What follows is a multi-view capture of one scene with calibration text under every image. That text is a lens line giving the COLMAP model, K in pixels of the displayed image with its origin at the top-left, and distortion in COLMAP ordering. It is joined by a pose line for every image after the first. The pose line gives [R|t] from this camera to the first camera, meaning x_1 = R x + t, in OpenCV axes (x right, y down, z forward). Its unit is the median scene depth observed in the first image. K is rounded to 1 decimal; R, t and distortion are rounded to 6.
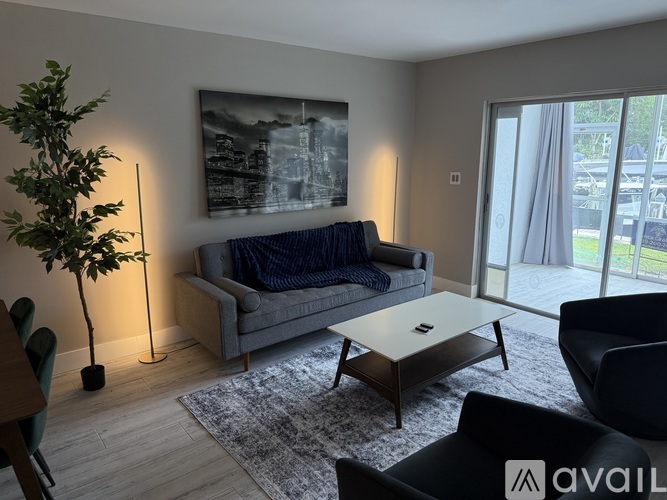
lens RADIAL K [[467.0, 0, 333.5], [0, 467.0, 250.0], [0, 0, 1]] dist [0.099571, -0.142481]
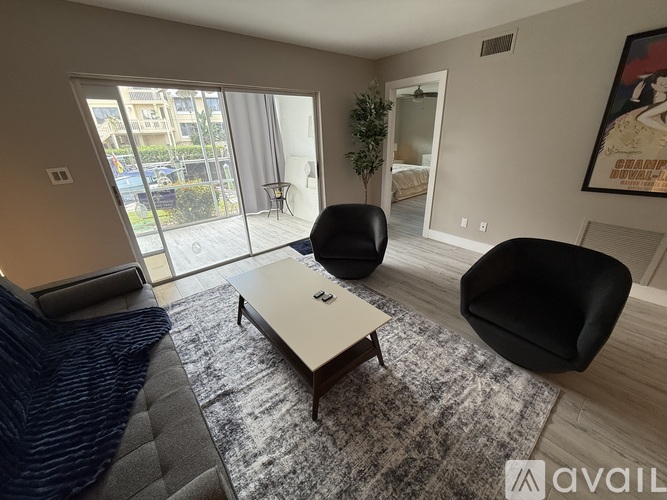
lens RADIAL K [[266.9, 0, 333.5], [0, 266.9, 250.0], [0, 0, 1]] dist [0.010169, 0.000081]
pose [[-0.019603, -0.398907, 0.916782, -0.293975], [0.248391, 0.886266, 0.390940, -0.148872], [-0.968462, 0.235384, 0.081711, 0.778414]]
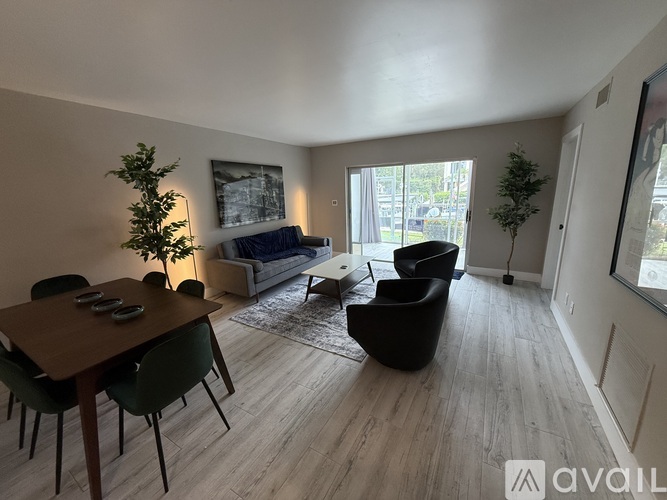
lens RADIAL K [[266.9, 0, 333.5], [0, 266.9, 250.0], [0, 0, 1]] dist [0.010169, 0.000081]
pose [[0.935786, -0.102393, 0.337373, -0.238557], [0.101886, 0.994610, 0.019258, 0.047618], [-0.337527, 0.016352, 0.941174, -0.161439]]
